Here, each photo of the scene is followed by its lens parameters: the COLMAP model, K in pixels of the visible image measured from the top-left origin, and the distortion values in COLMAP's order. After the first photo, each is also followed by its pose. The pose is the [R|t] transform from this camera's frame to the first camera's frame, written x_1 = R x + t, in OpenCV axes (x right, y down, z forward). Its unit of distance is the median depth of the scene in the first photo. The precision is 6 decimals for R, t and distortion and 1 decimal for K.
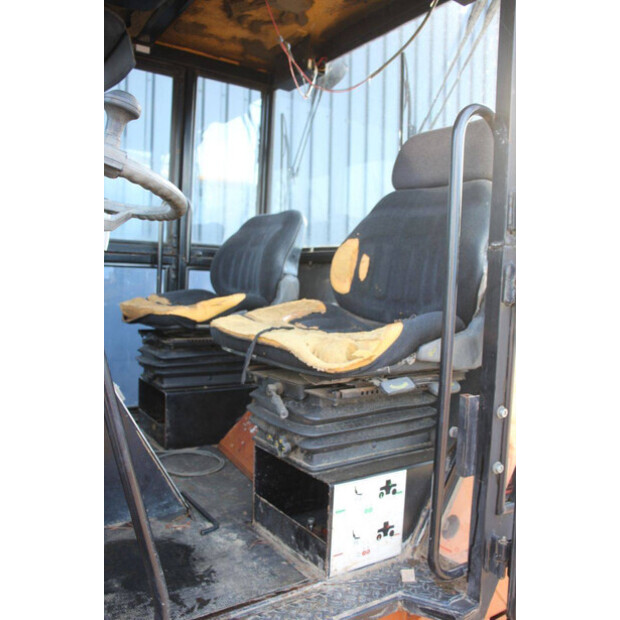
lens RADIAL K [[542.5, 0, 310.0], [0, 542.5, 310.0], [0, 0, 1]] dist [-0.082182, 0.018312]
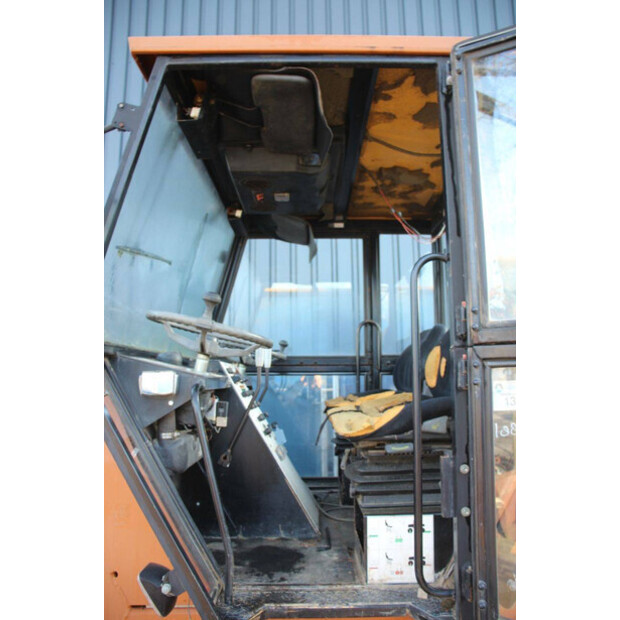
lens RADIAL K [[504.6, 0, 321.7], [0, 504.6, 309.1], [0, 0, 1]] dist [-0.175675, 0.148406]
pose [[0.835201, -0.121113, -0.536443, 0.576481], [0.009207, 0.978391, -0.206558, 0.036552], [0.549868, 0.167578, 0.818268, -0.208886]]
